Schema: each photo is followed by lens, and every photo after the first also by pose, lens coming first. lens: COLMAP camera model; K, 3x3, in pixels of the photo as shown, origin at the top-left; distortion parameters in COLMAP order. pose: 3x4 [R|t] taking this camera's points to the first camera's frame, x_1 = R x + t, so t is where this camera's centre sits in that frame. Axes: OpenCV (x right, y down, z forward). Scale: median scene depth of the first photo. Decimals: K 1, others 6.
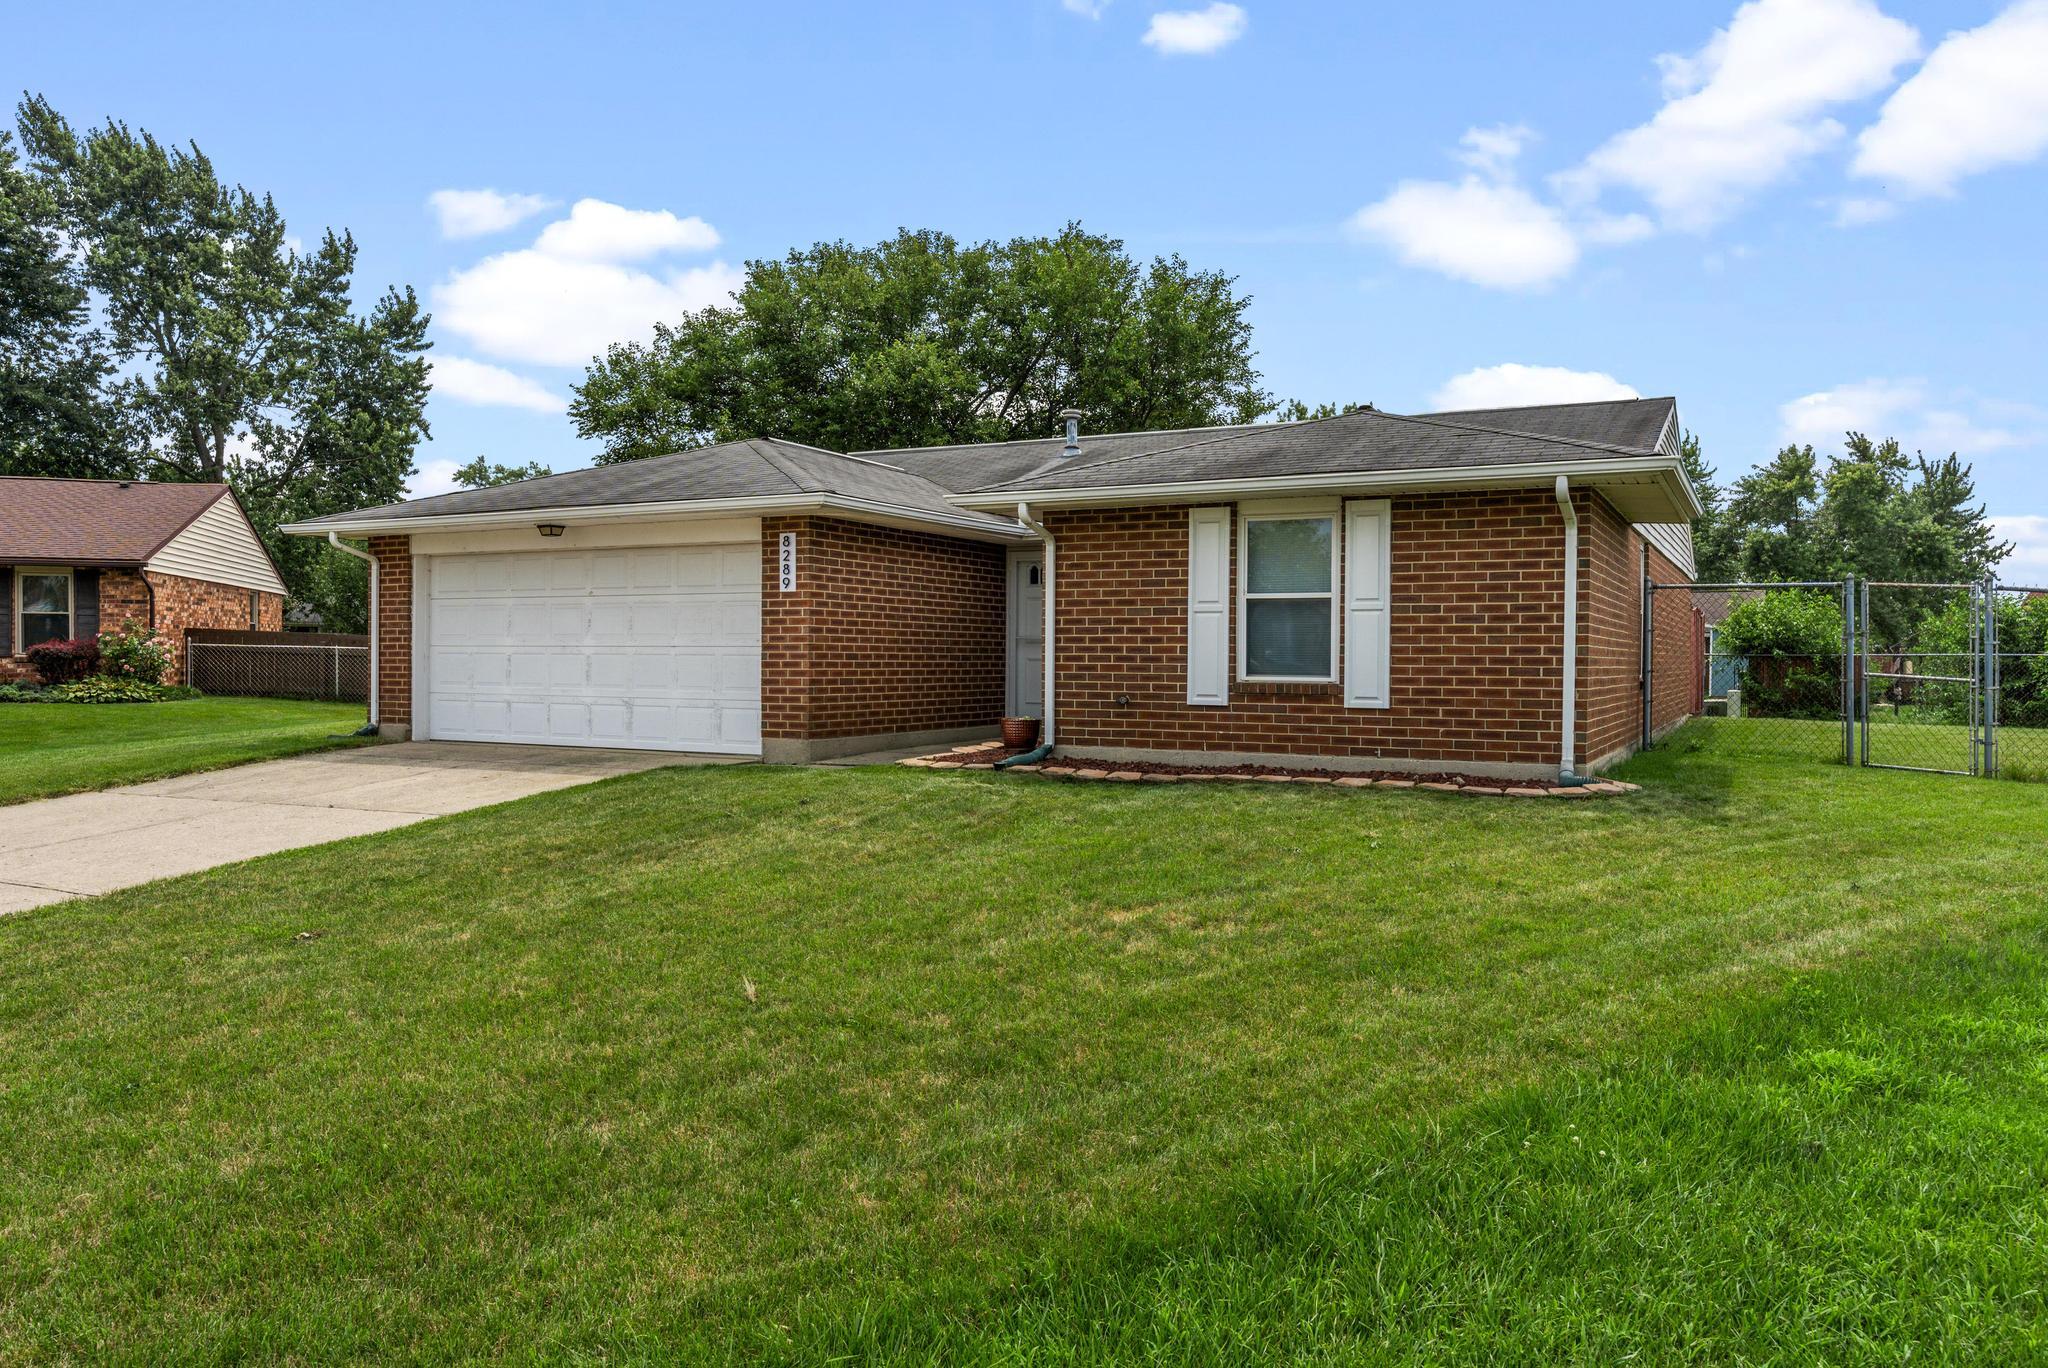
lens RADIAL K [[1493.1, 0, 1024.0], [0, 1493.1, 684.0], [0, 0, 1]] dist [0.005409, 0.000816]
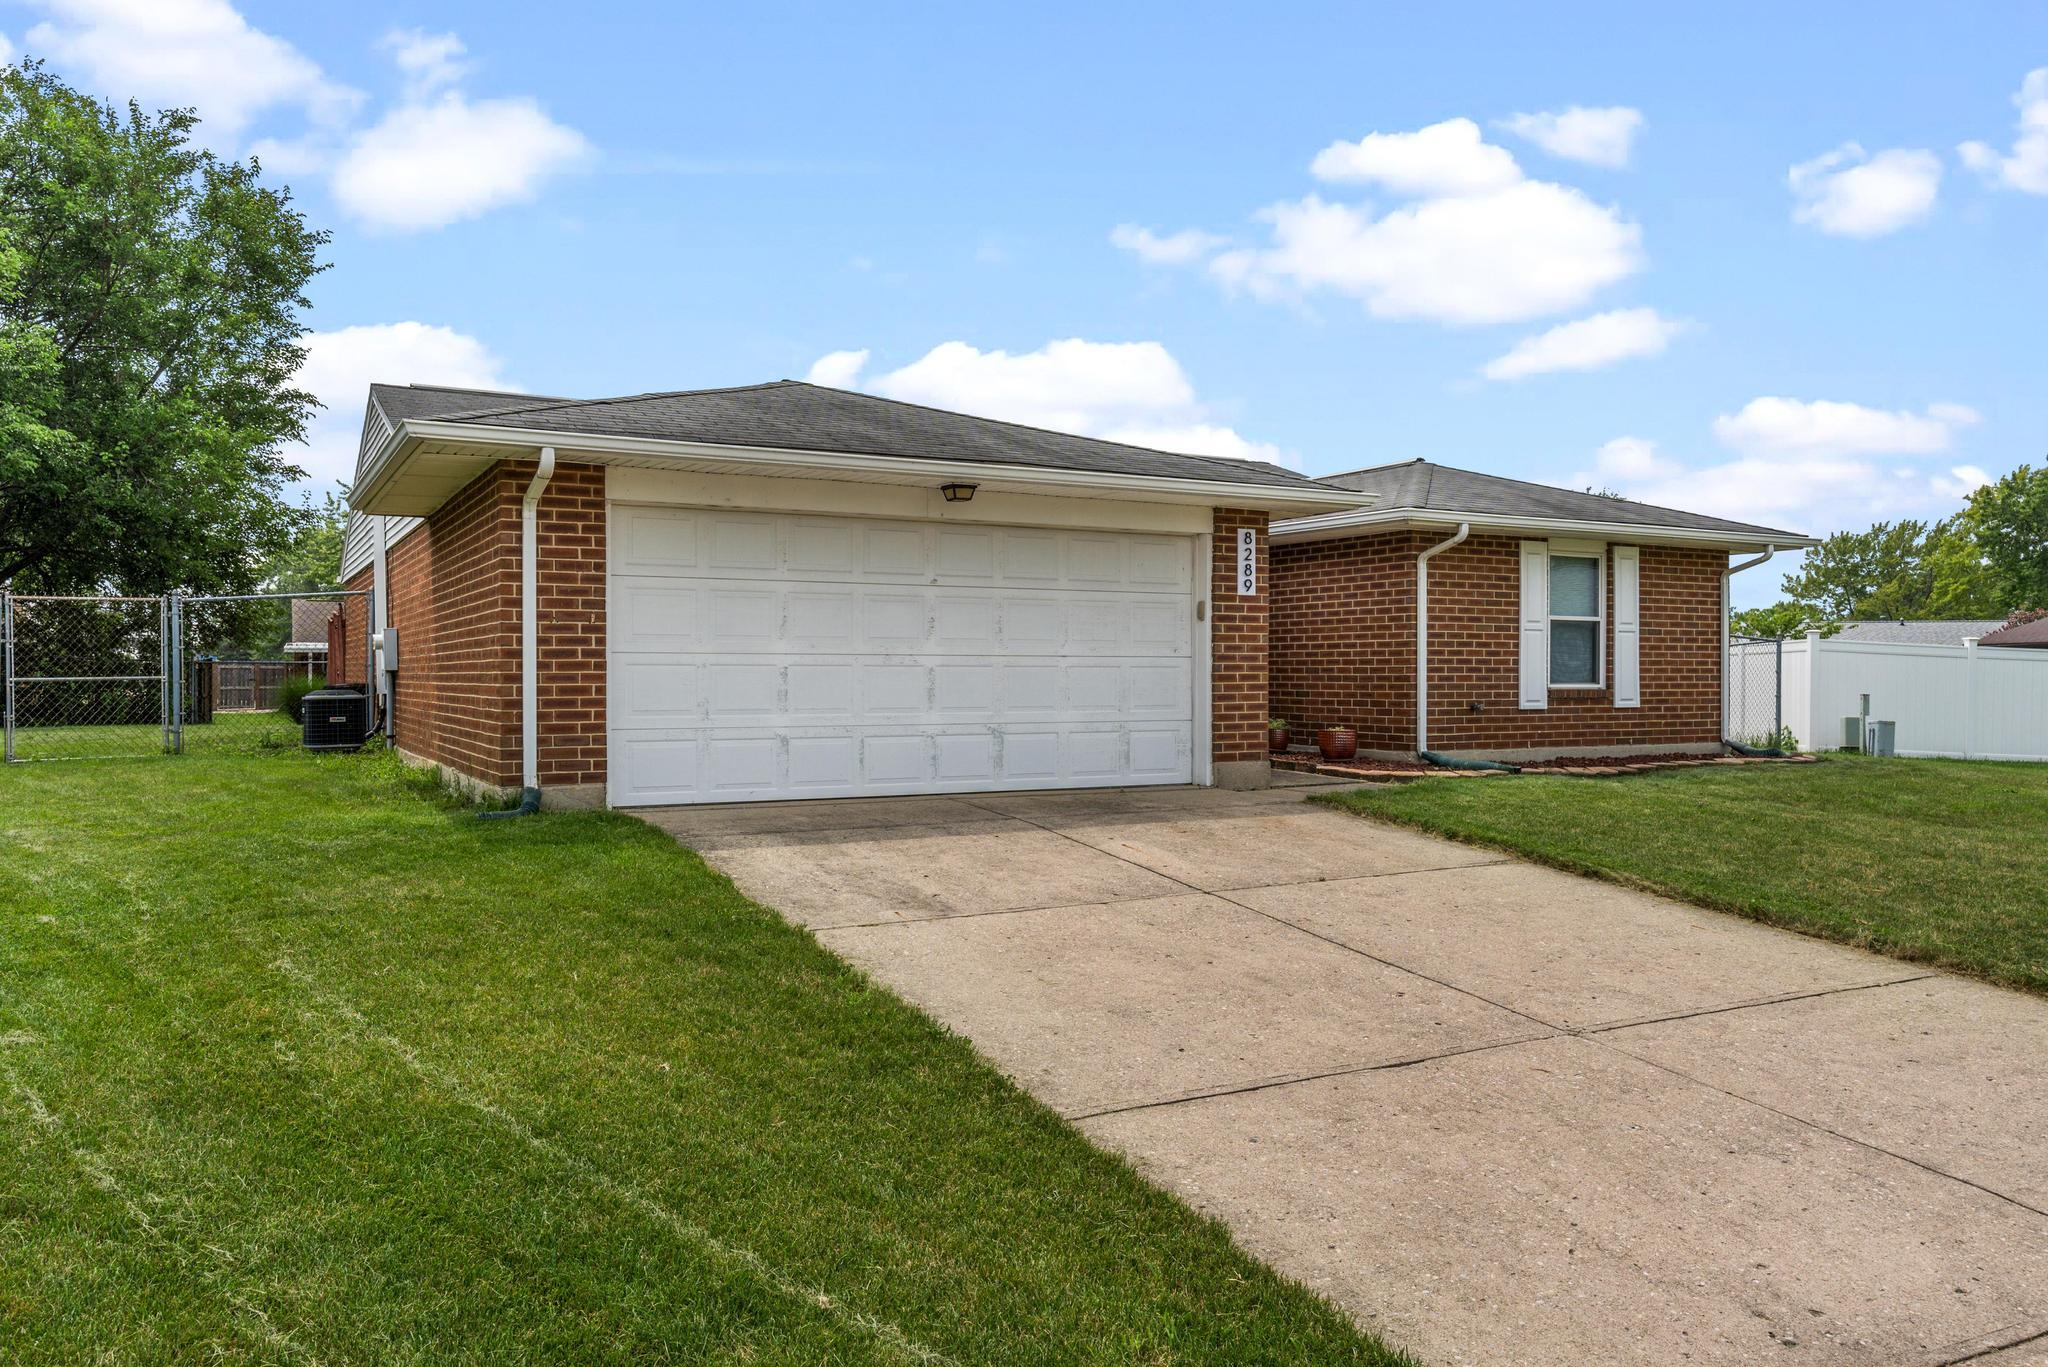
lens RADIAL K [[1493.1, 0, 1024.0], [0, 1493.1, 683.5], [0, 0, 1]] dist [0.005409, 0.000816]
pose [[0.535223, -0.010513, 0.844645, -1.051334], [0.016661, 0.999859, 0.001887, -0.014445], [-0.844546, 0.013063, 0.535323, 0.687759]]
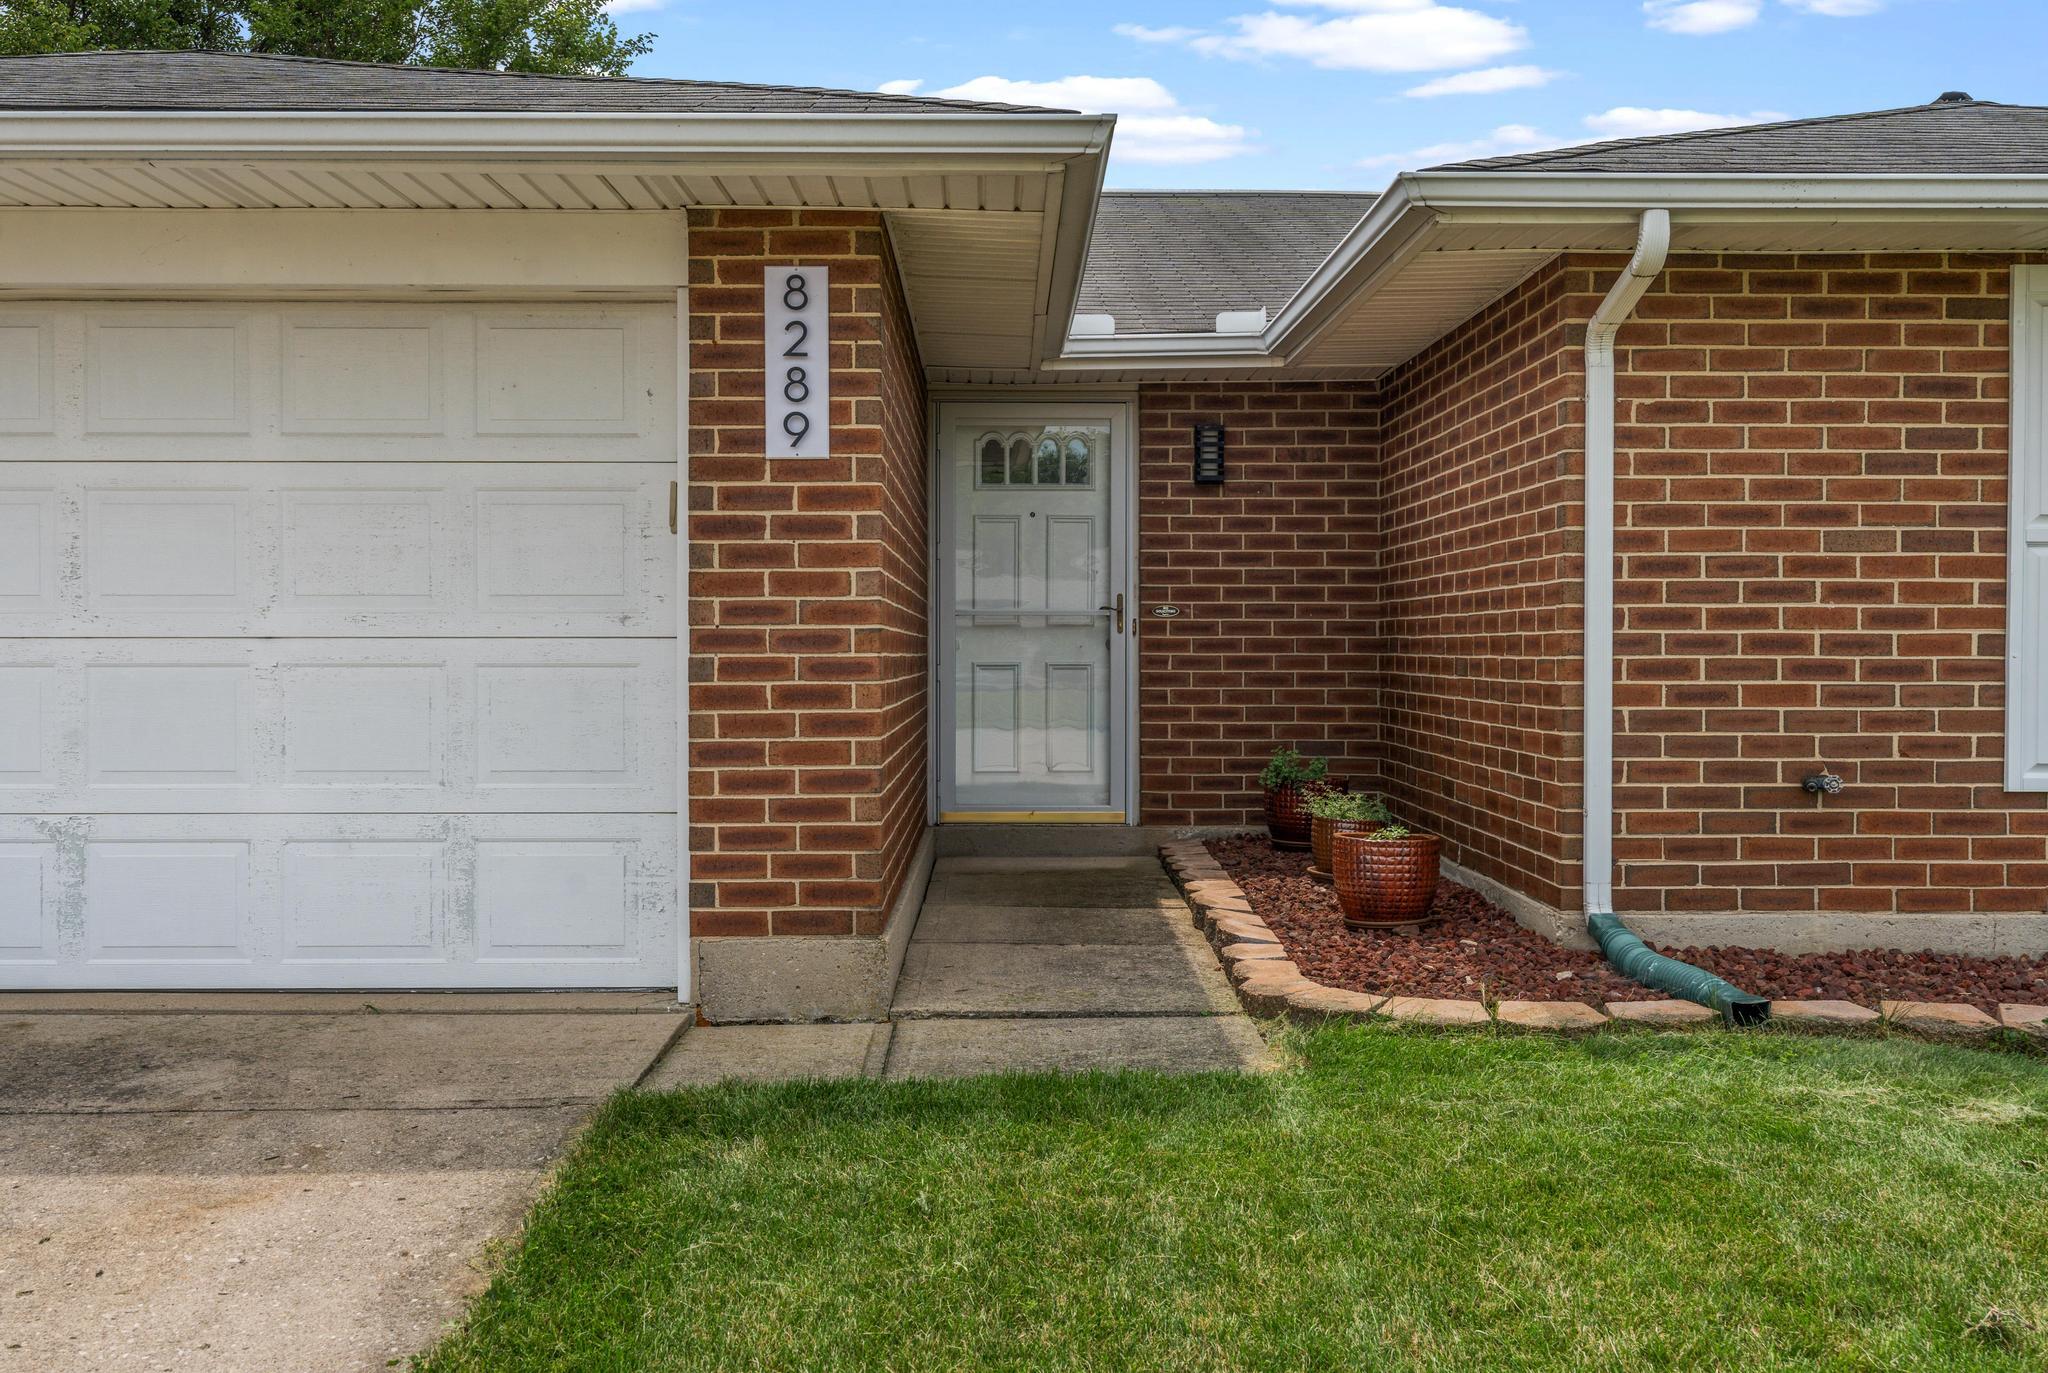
lens RADIAL K [[2072.2, 0, 966.3], [0, 2072.2, 685.7], [0, 0, 1]] dist [0.012512, 0.004507]
pose [[0.870003, -0.014374, 0.492836, -0.364242], [0.013066, 0.999896, 0.006098, -0.018739], [-0.492872, 0.001134, 0.870101, 0.660493]]
